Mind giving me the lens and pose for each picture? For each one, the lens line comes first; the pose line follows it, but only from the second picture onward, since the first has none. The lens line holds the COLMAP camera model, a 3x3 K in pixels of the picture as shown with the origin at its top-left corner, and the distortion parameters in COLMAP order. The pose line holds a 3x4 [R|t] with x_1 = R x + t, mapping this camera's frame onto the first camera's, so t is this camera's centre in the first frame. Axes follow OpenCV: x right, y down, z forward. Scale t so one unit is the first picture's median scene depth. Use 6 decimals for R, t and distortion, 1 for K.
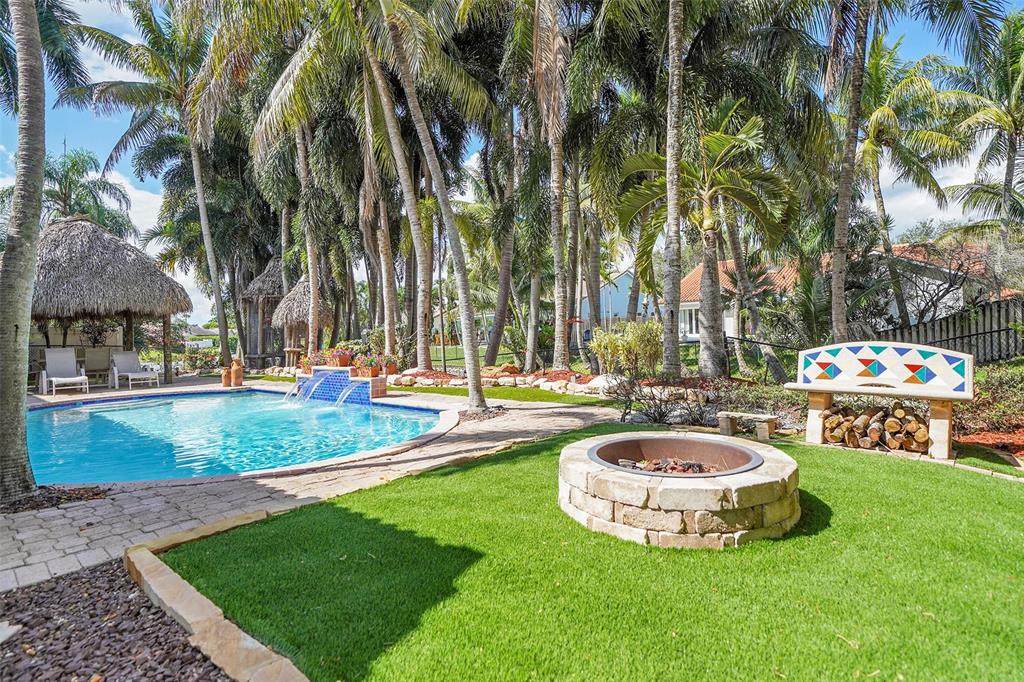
lens RADIAL K [[571.3, 0, 512.3], [0, 571.3, 338.5], [0, 0, 1]] dist [0.026548, -0.001479]
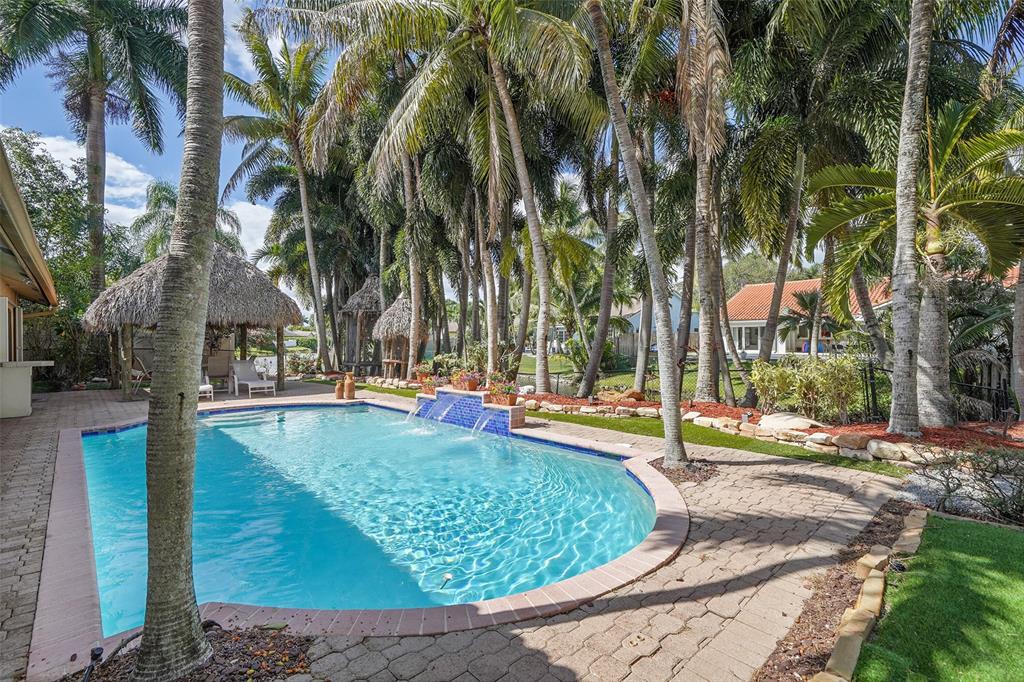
lens RADIAL K [[466.6, 0, 512.3], [0, 466.6, 344.9], [0, 0, 1]] dist [0.007470, 0.003417]
pose [[0.999040, 0.019336, -0.039313, -0.129745], [-0.019048, 0.999789, 0.007692, -0.023887], [0.039454, -0.006935, 0.999197, 0.138224]]
